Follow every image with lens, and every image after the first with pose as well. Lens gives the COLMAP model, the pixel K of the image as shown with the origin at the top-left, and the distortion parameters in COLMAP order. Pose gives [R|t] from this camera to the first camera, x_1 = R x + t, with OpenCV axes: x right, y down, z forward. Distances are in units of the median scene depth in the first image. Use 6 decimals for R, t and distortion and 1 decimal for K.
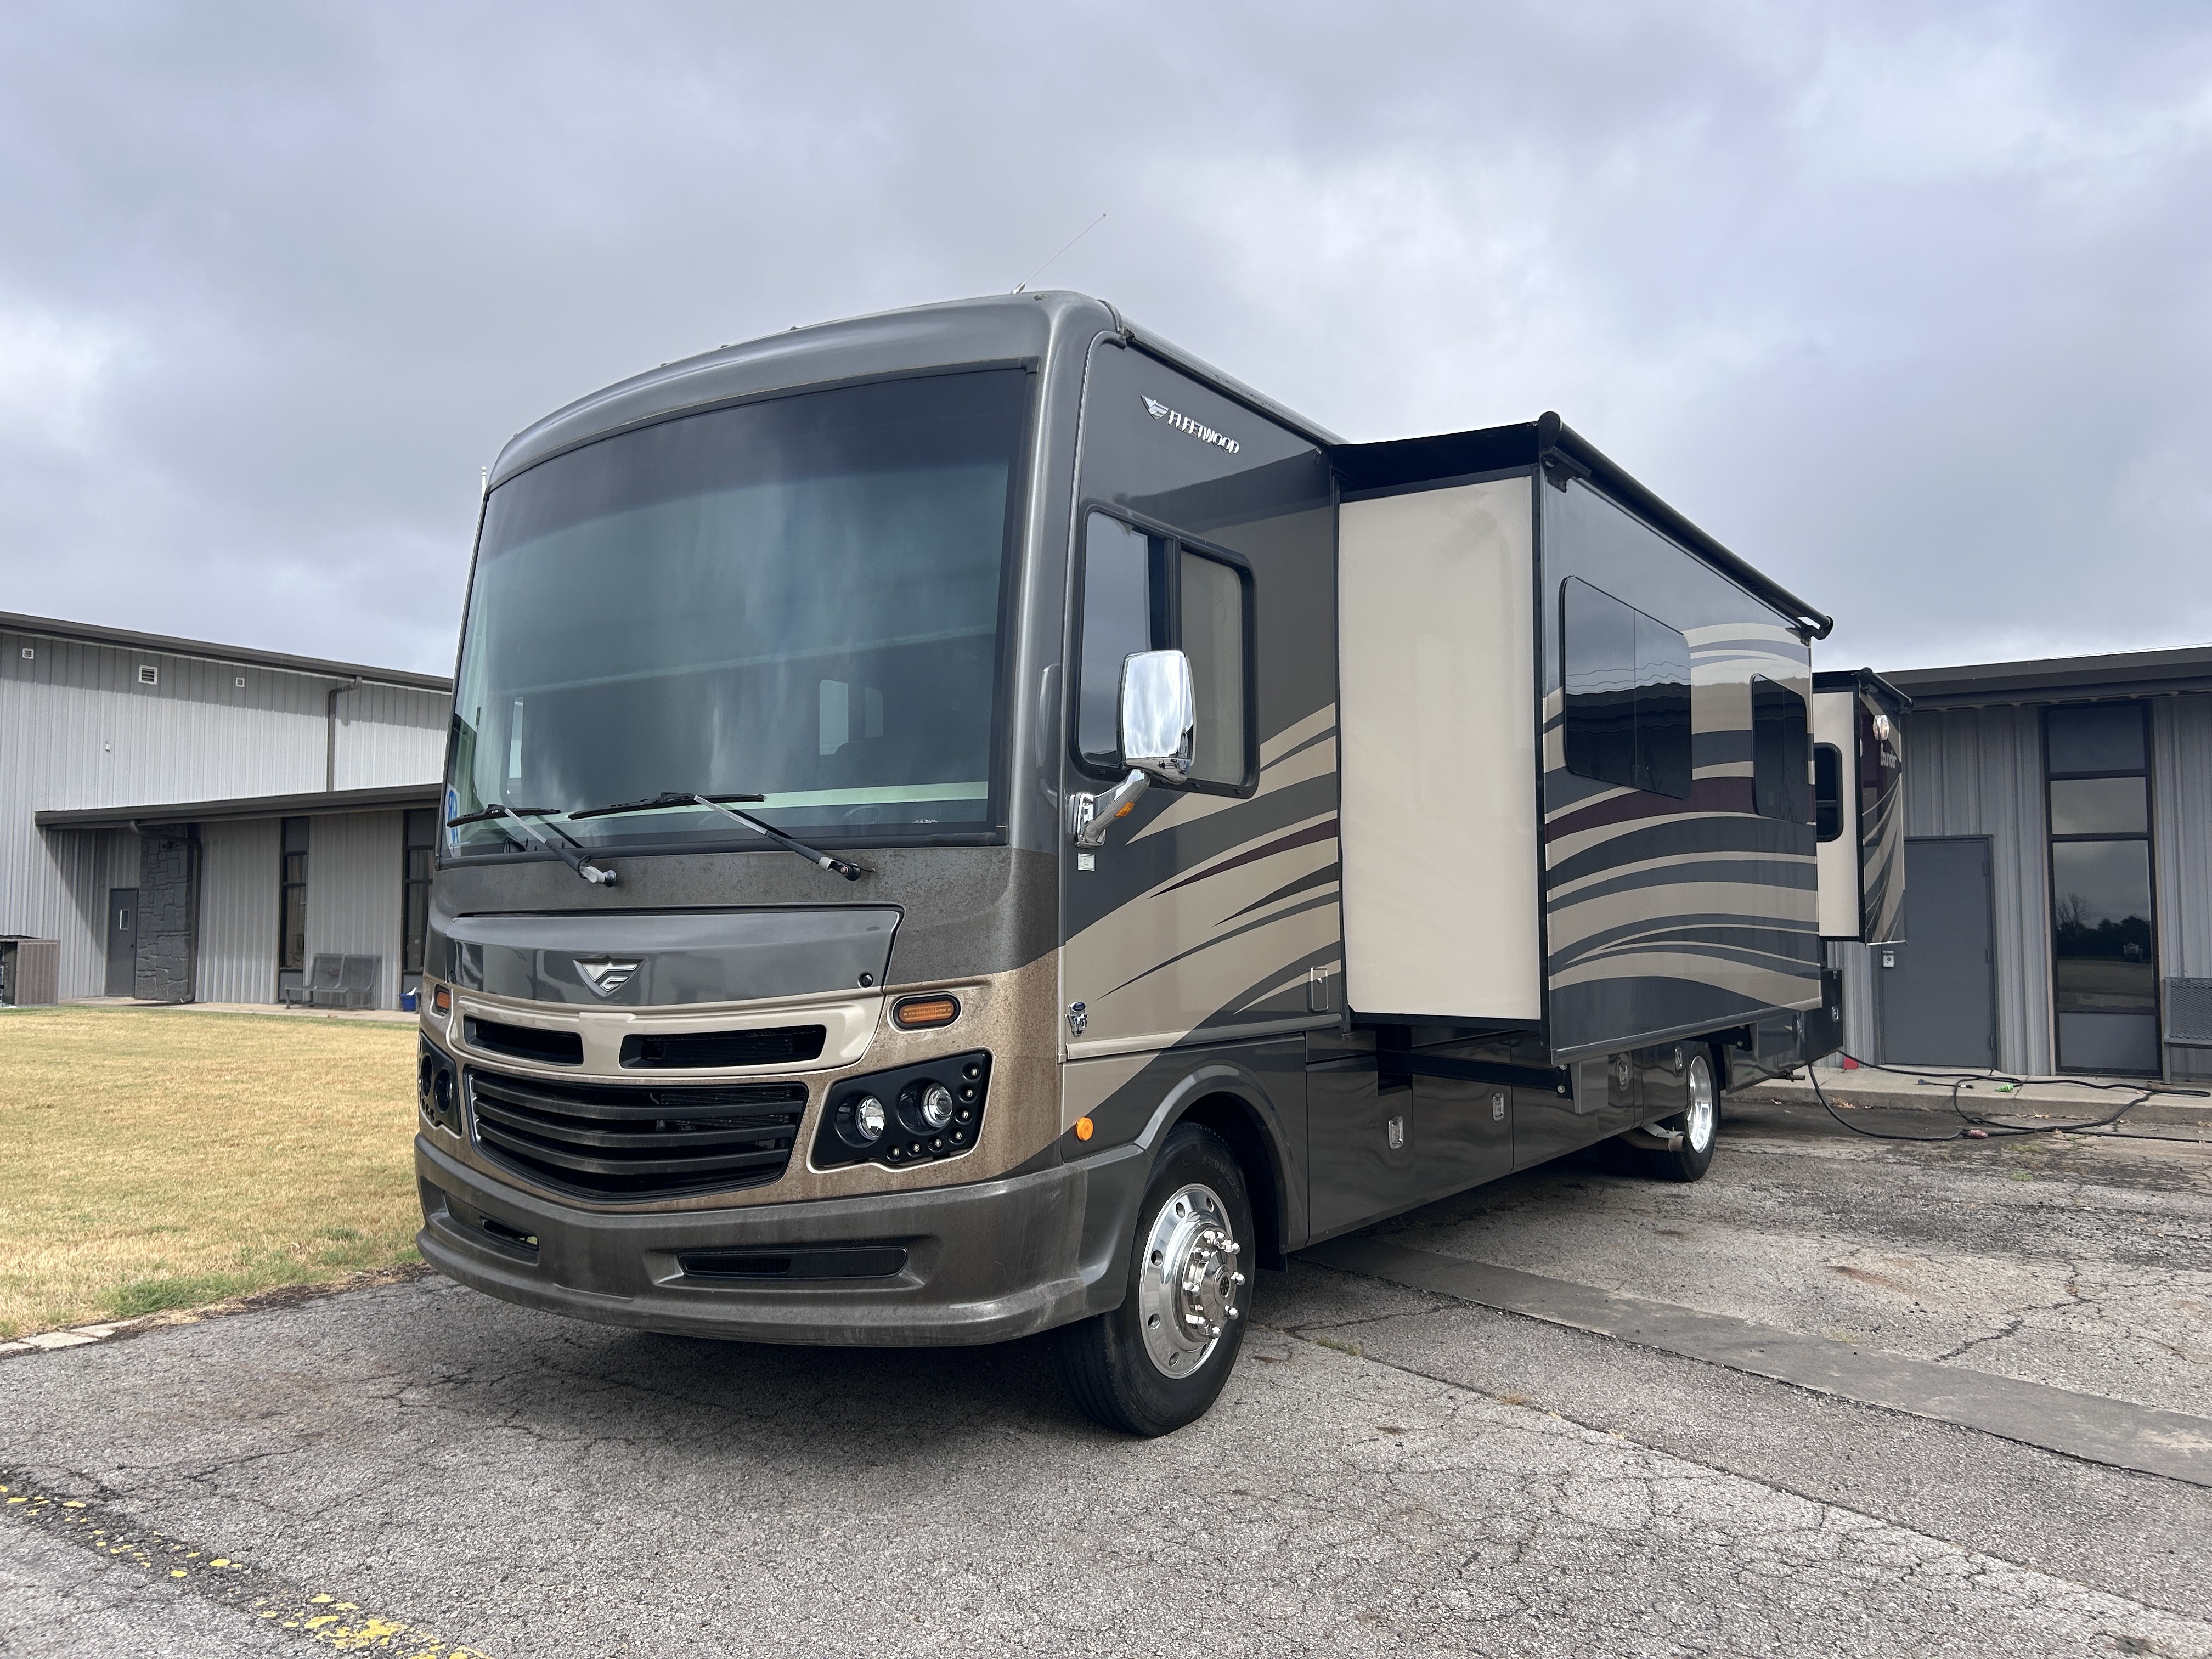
lens RADIAL K [[1586.7, 0, 1002.1], [0, 1586.7, 835.2], [0, 0, 1]] dist [0.036176, -0.002109]
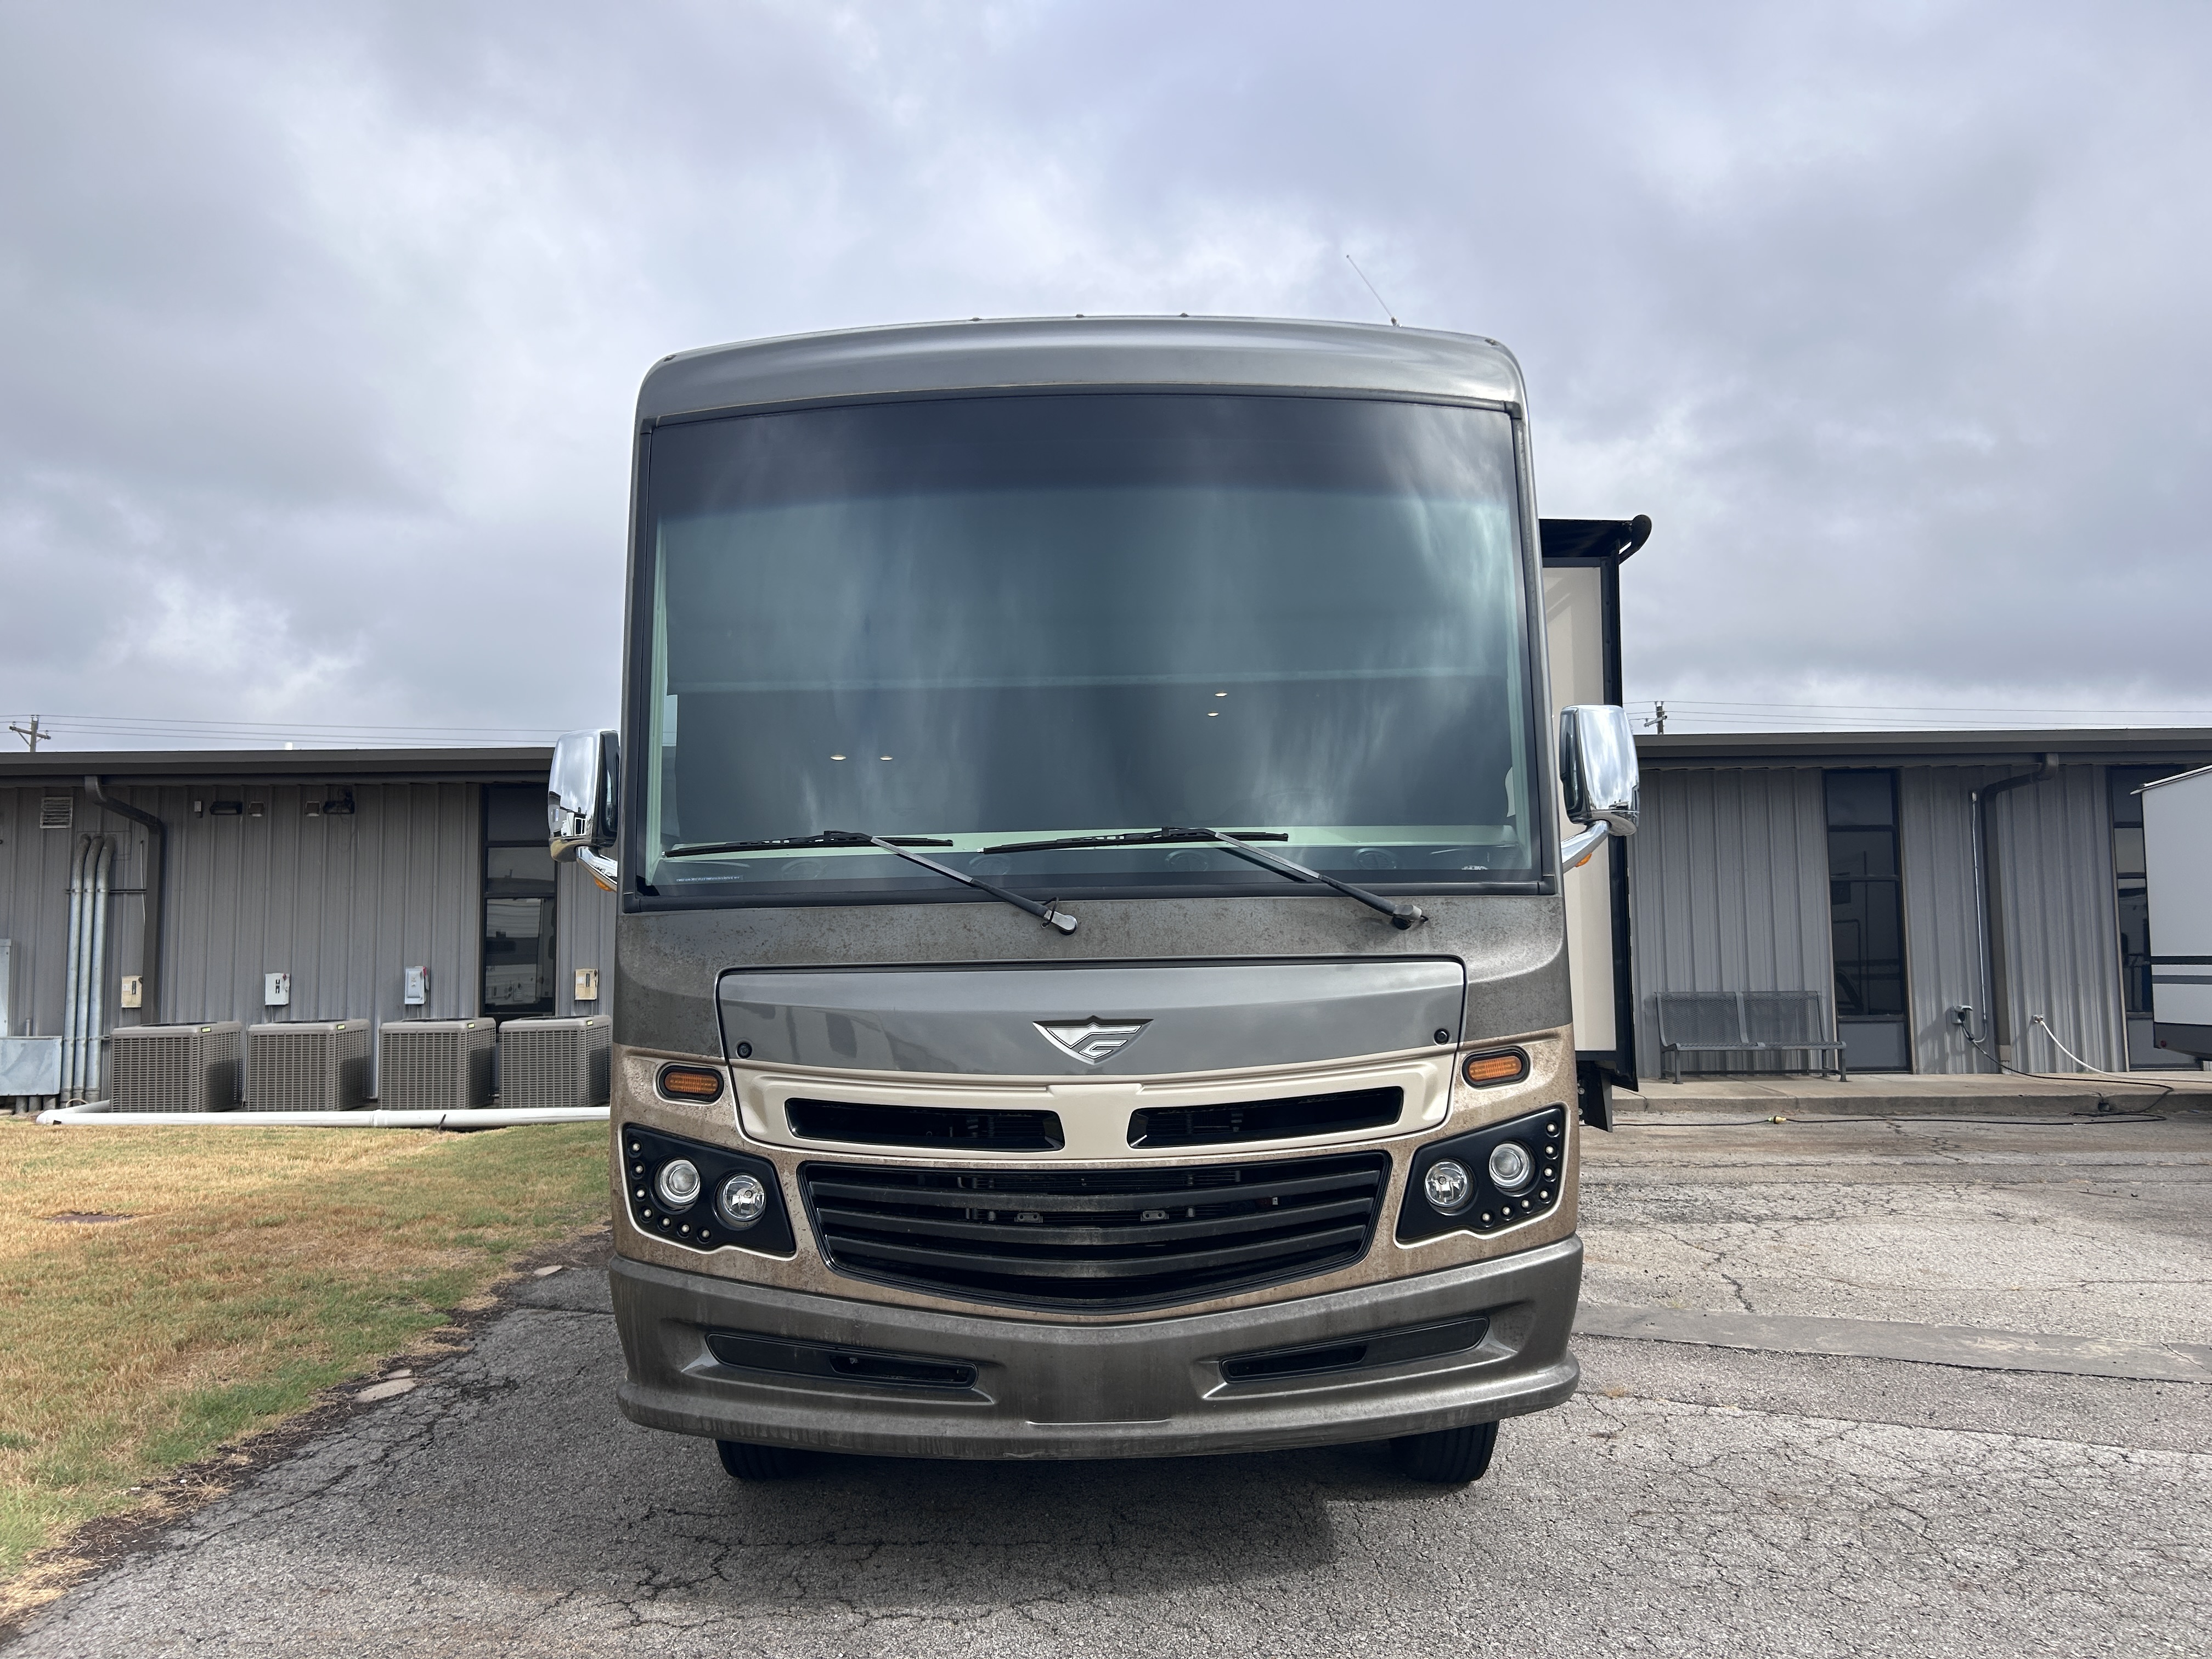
lens RADIAL K [[1646.1, 0, 1076.4], [0, 1646.1, 865.4], [0, 0, 1]] dist [0.060134, -0.032465]
pose [[0.826966, 0.025085, 0.561692, -0.805894], [-0.025432, 0.999651, -0.007202, 0.002794], [-0.561676, -0.008329, 0.827315, 0.311118]]
